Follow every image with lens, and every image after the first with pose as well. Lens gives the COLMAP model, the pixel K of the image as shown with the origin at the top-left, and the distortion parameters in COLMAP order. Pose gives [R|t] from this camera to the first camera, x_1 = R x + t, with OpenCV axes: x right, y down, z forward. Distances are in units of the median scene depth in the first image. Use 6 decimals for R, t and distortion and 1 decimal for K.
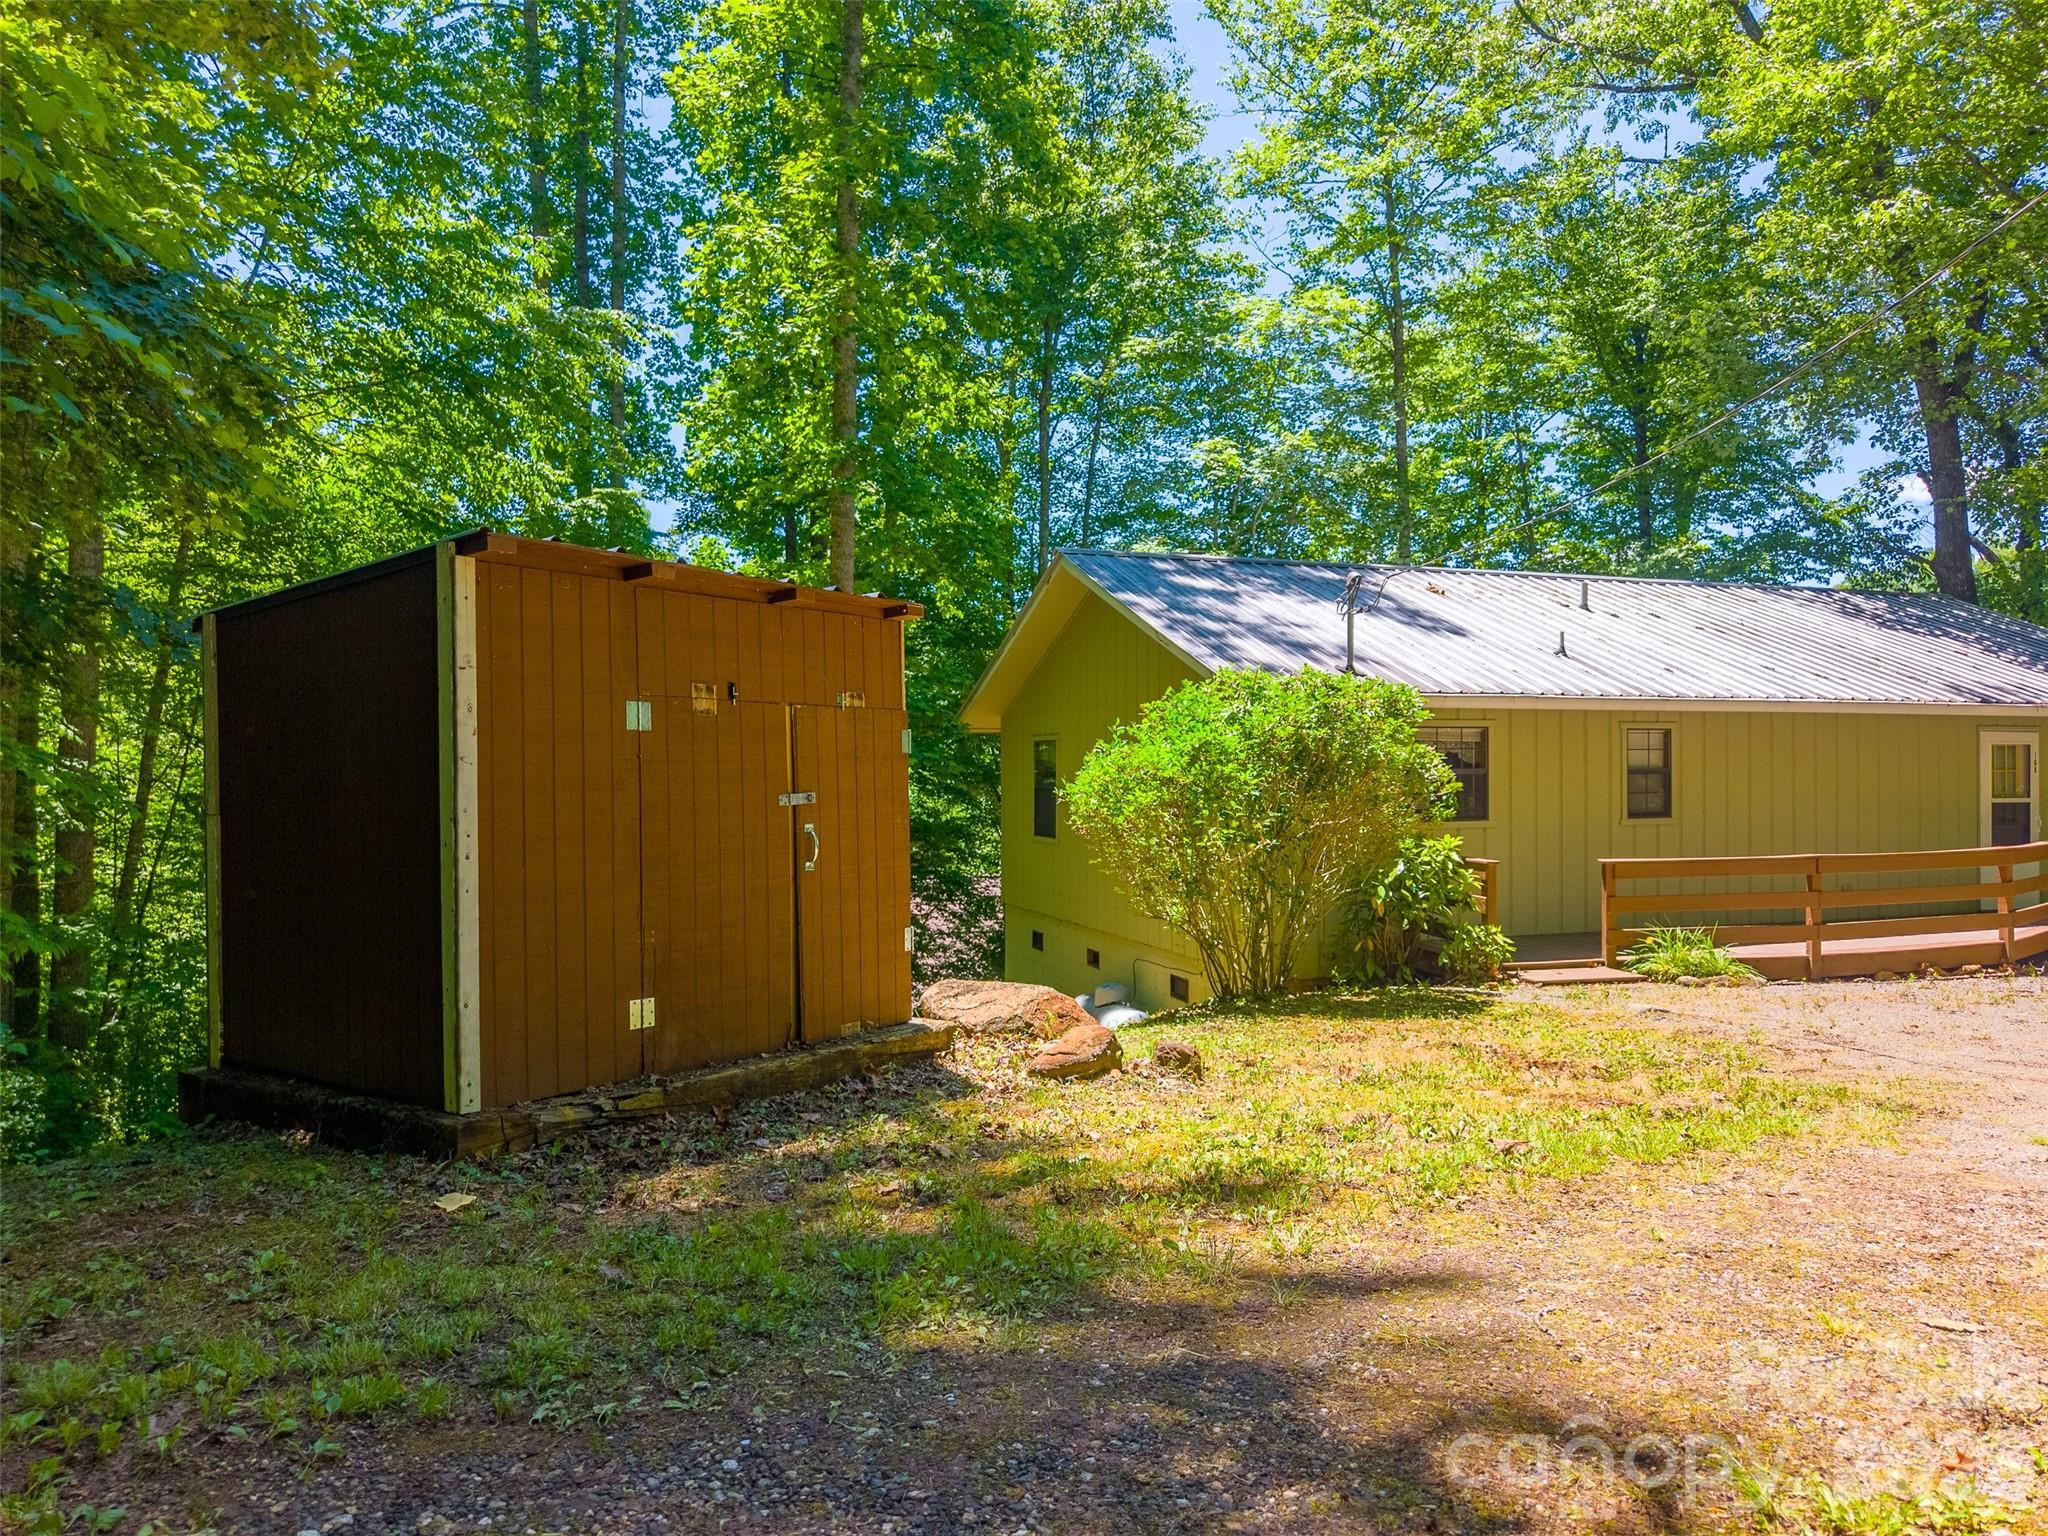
lens RADIAL K [[1373.7, 0, 1021.0], [0, 1373.7, 773.1], [0, 0, 1]] dist [0.025199, -0.010893]
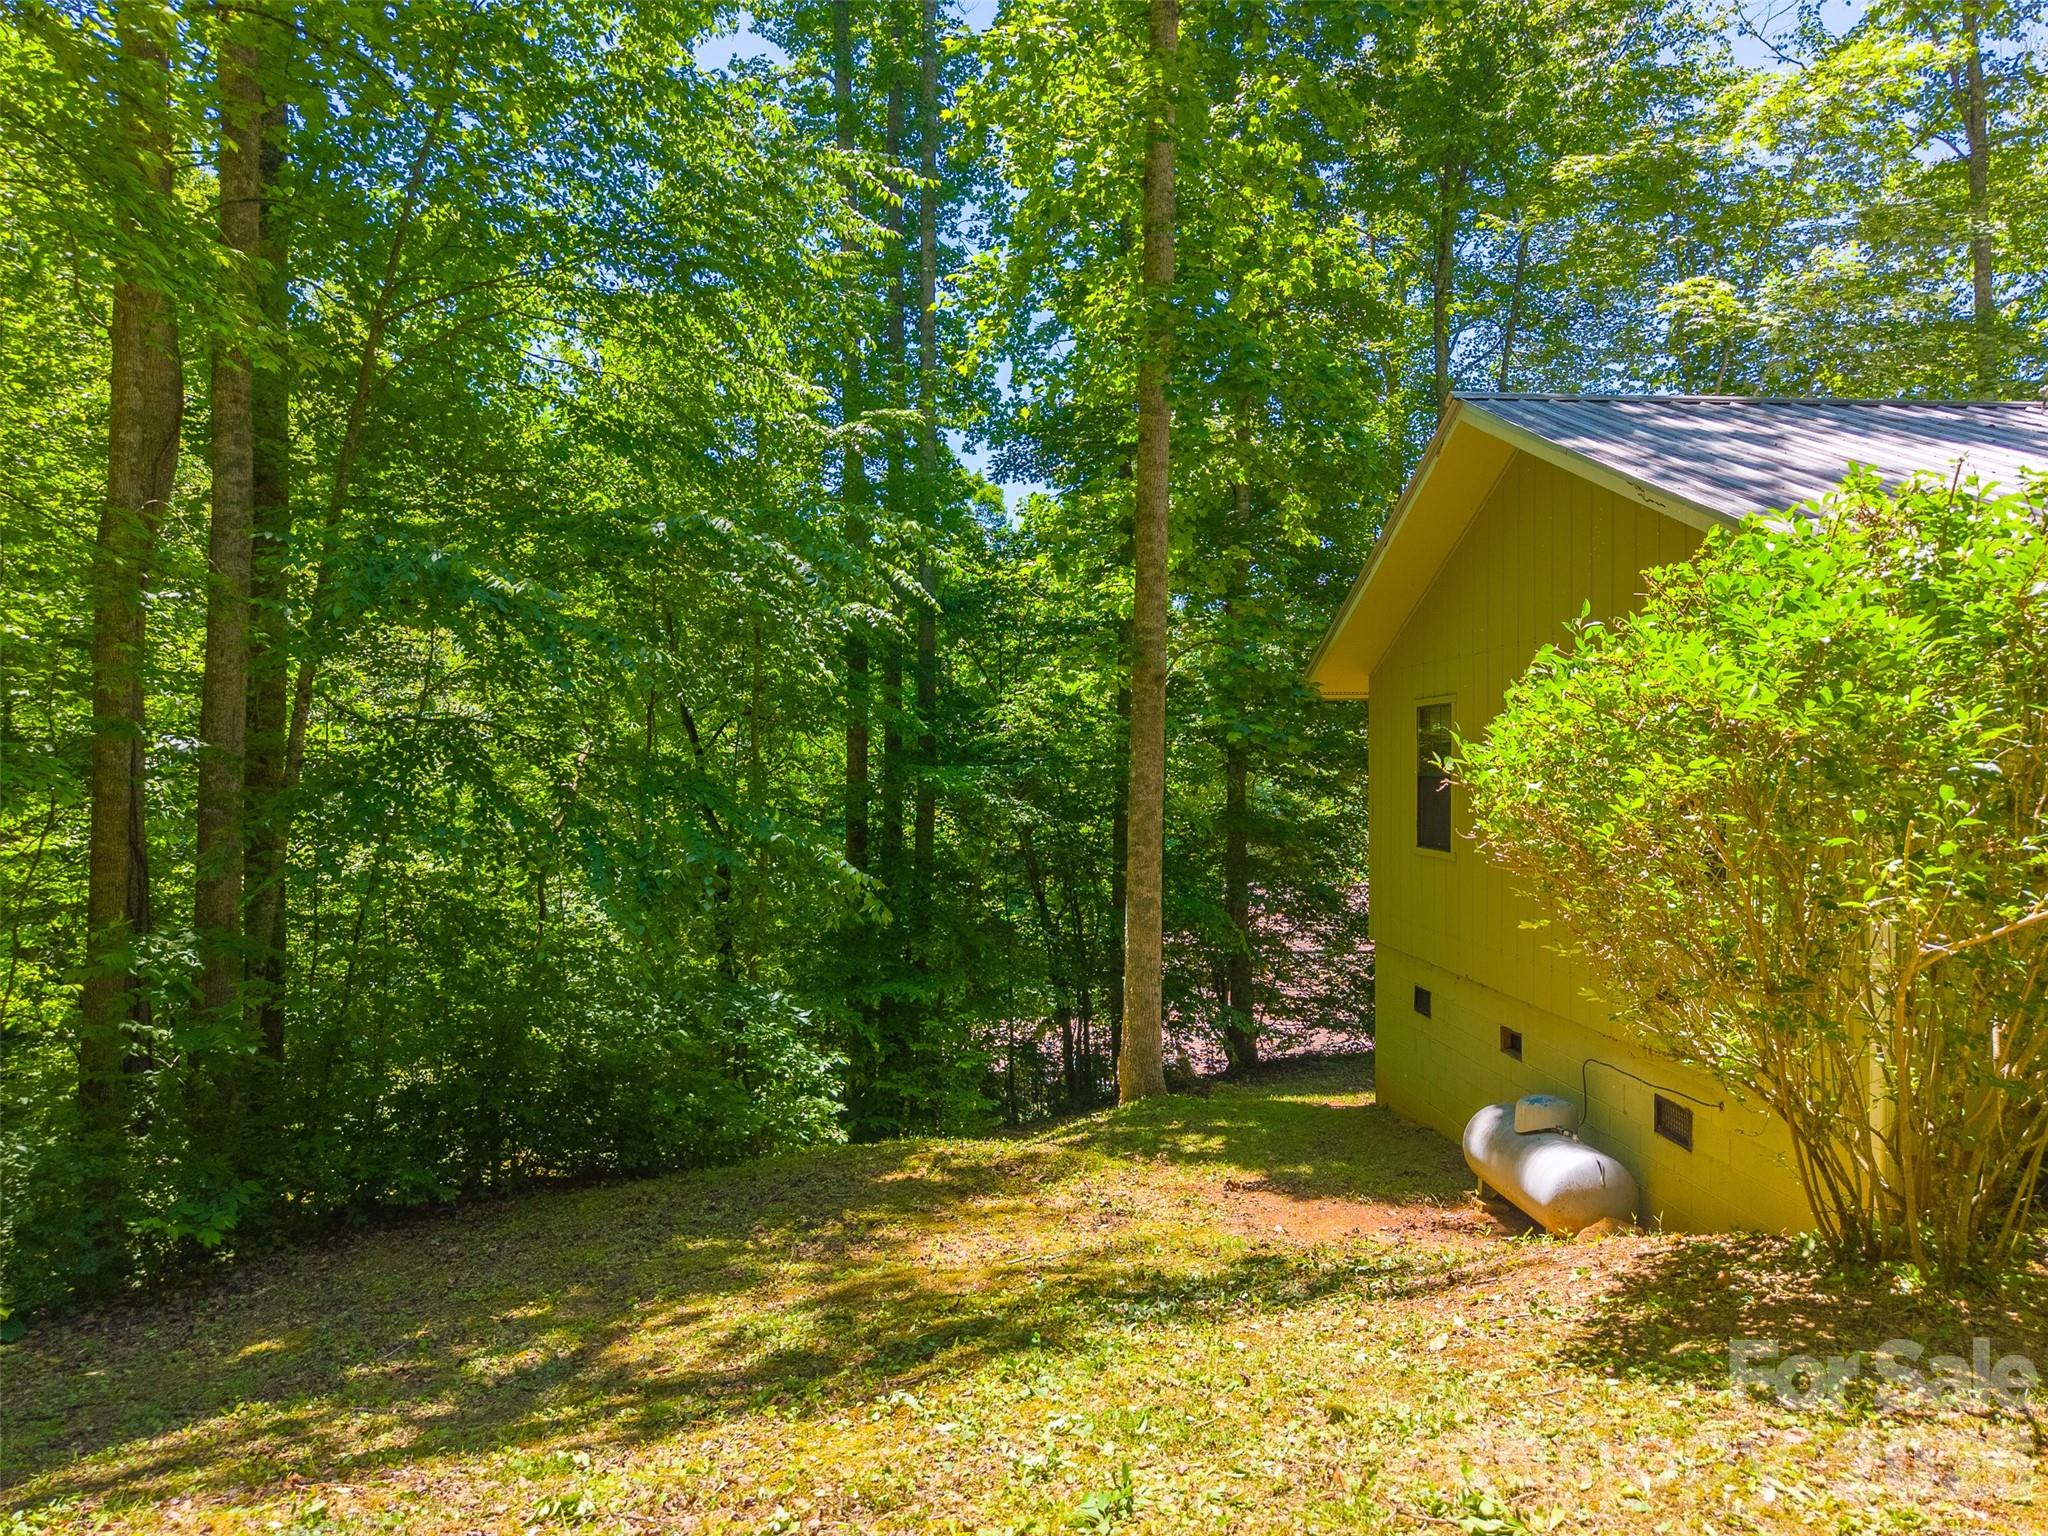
lens RADIAL K [[1373.7, 0, 1021.7], [0, 1373.7, 783.4], [0, 0, 1]] dist [0.025199, -0.010893]
pose [[0.960843, 0.003801, -0.277067, 0.008835], [-0.001046, 0.999949, 0.010091, 0.006917], [0.277091, -0.009406, 0.960798, 0.245988]]
